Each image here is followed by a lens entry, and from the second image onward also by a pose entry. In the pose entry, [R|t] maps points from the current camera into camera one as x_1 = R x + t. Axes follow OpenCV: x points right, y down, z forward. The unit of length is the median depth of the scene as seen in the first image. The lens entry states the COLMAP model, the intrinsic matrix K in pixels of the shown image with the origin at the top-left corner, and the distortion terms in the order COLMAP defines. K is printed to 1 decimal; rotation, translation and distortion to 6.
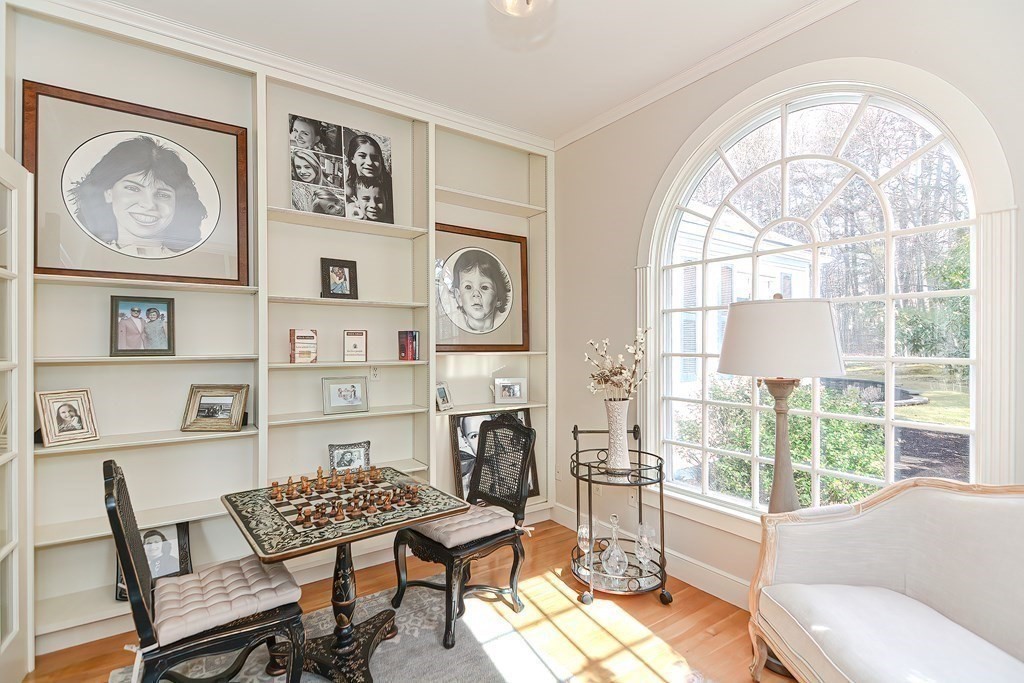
lens RADIAL K [[497.1, 0, 507.4], [0, 497.1, 342.1], [0, 0, 1]] dist [0.016202, -0.011923]
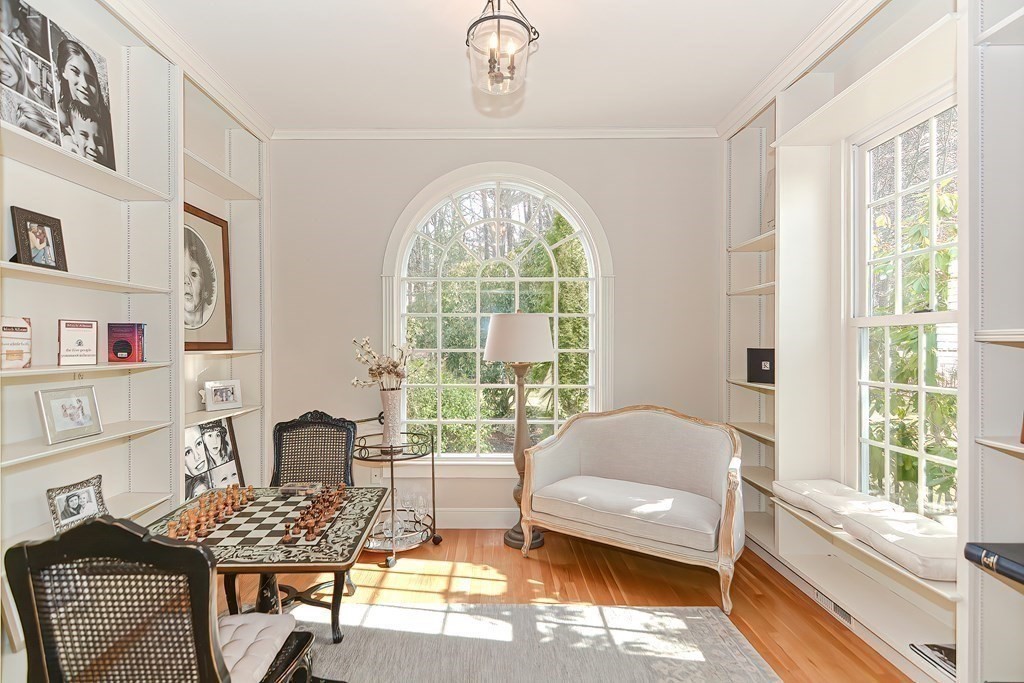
lens RADIAL K [[497.1, 0, 507.4], [0, 497.1, 342.1], [0, 0, 1]] dist [0.016202, -0.011923]
pose [[0.572048, 0.002946, 0.820215, -0.524691], [-0.002284, 0.999995, -0.001998, 0.006798], [-0.820217, -0.000731, 0.572052, 0.102283]]
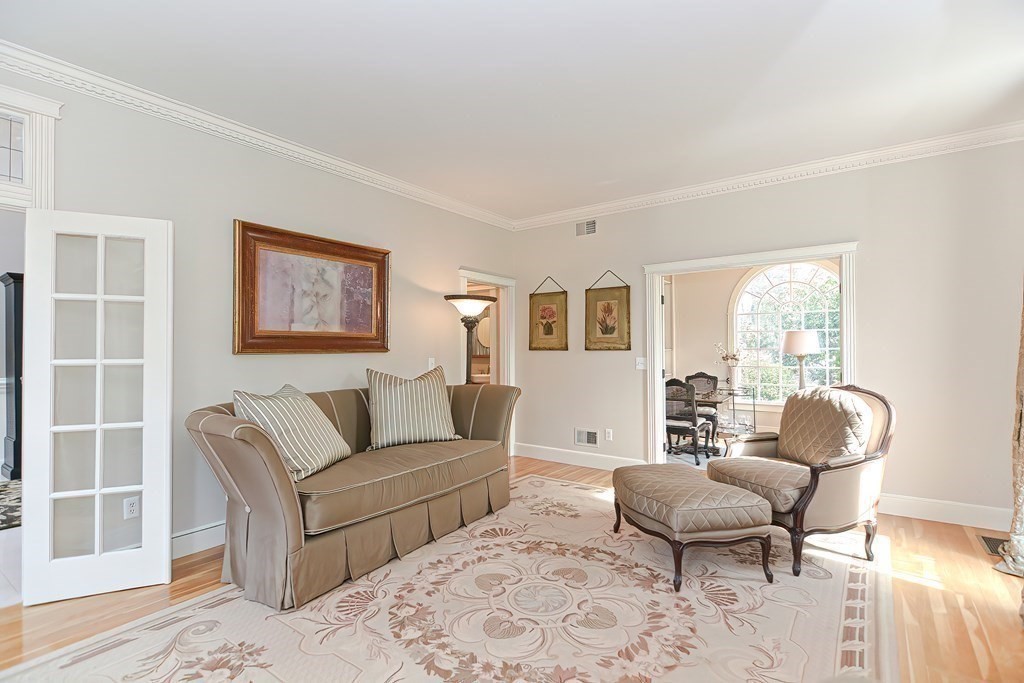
lens RADIAL K [[506.2, 0, 513.2], [0, 506.2, 345.4], [0, 0, 1]] dist [-0.004803, -0.001251]
pose [[0.944245, 0.000925, 0.329243, -1.560596], [-0.000399, 0.999999, -0.001664, 0.013071], [-0.329244, 0.001440, 0.944244, -1.000101]]
